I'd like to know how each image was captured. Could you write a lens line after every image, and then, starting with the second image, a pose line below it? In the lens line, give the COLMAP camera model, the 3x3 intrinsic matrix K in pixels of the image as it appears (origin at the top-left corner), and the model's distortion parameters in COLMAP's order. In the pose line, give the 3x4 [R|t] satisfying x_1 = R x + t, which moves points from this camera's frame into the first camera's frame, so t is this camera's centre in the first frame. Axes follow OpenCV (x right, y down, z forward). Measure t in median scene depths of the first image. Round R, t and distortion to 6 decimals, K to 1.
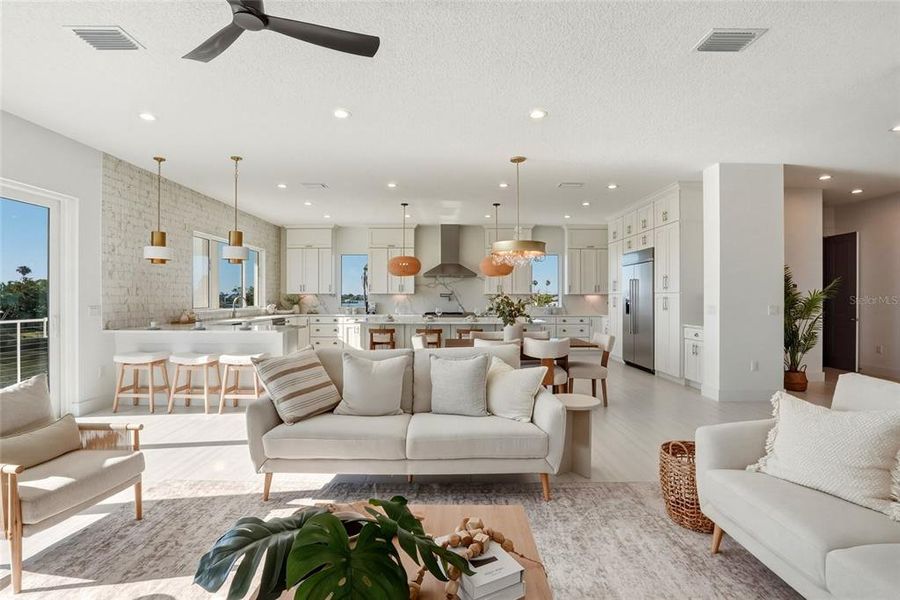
lens RADIAL K [[421.0, 0, 447.4], [0, 421.0, 303.3], [0, 0, 1]] dist [-0.053744, 0.017054]
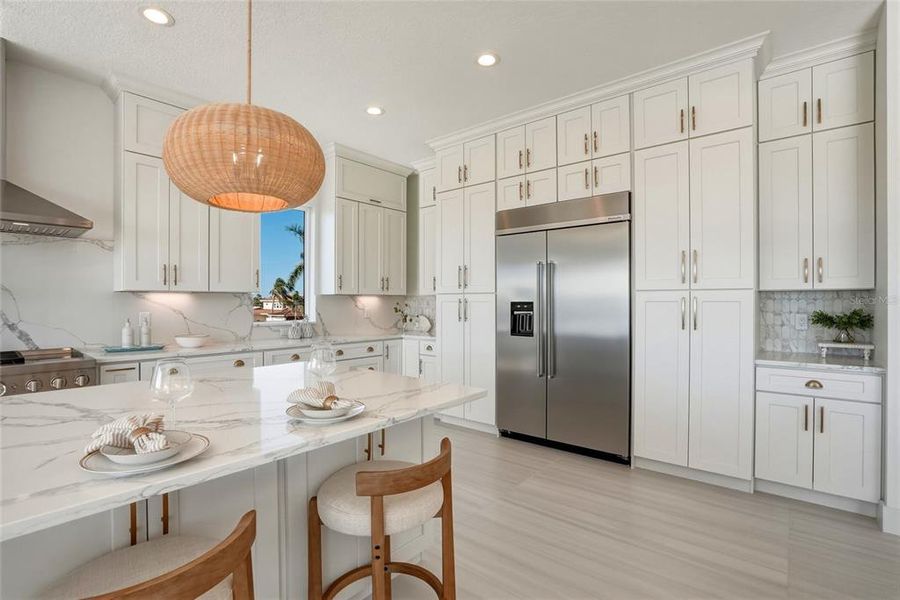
lens RADIAL K [[421.0, 0, 454.0], [0, 421.0, 304.2], [0, 0, 1]] dist [-0.053744, 0.017054]
pose [[0.640139, -0.003324, 0.768252, 0.012350], [0.009863, 0.999944, -0.003892, -0.007197], [-0.768195, 0.010069, 0.640136, 0.618246]]
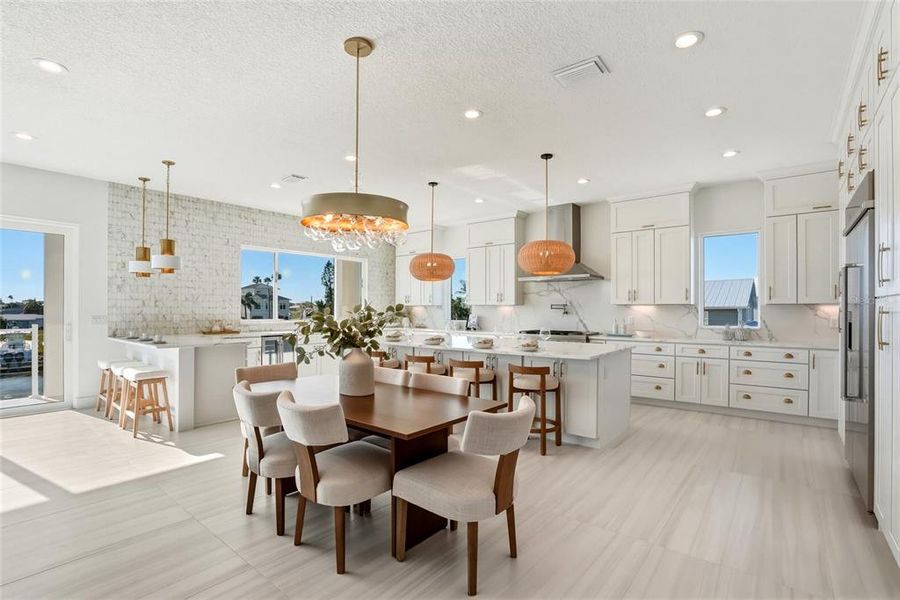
lens RADIAL K [[421.0, 0, 452.0], [0, 421.0, 313.8], [0, 0, 1]] dist [-0.053744, 0.017054]
pose [[0.776451, 0.007227, -0.630136, 0.315421], [-0.010448, 0.999944, -0.001406, -0.004112], [0.630091, 0.007676, 0.776483, 0.359801]]
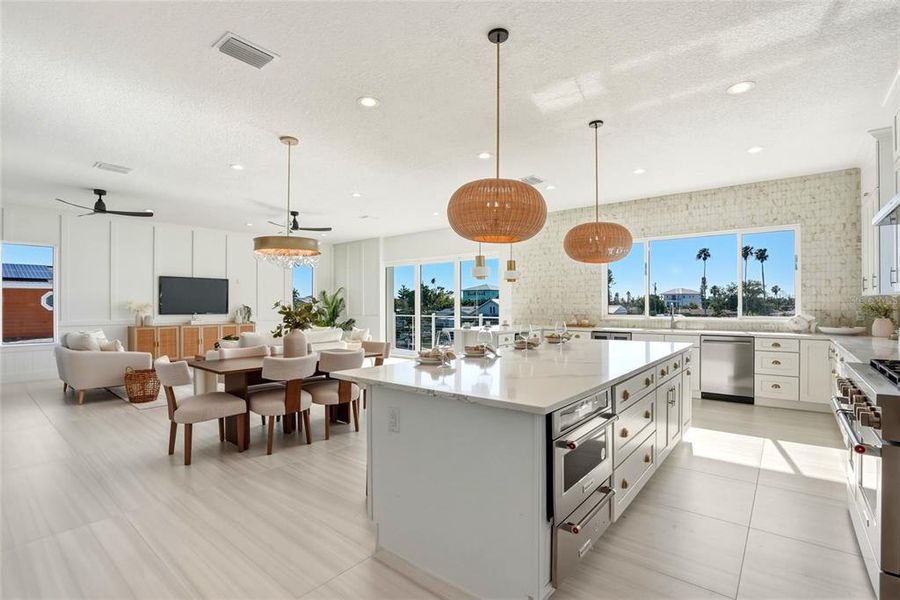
lens RADIAL K [[421.0, 0, 450.2], [0, 421.0, 304.7], [0, 0, 1]] dist [-0.053744, 0.017054]
pose [[-0.631918, -0.000036, -0.775035, 0.329584], [-0.007662, 0.999951, 0.006201, -0.011689], [0.774997, 0.009857, -0.631888, 0.951866]]
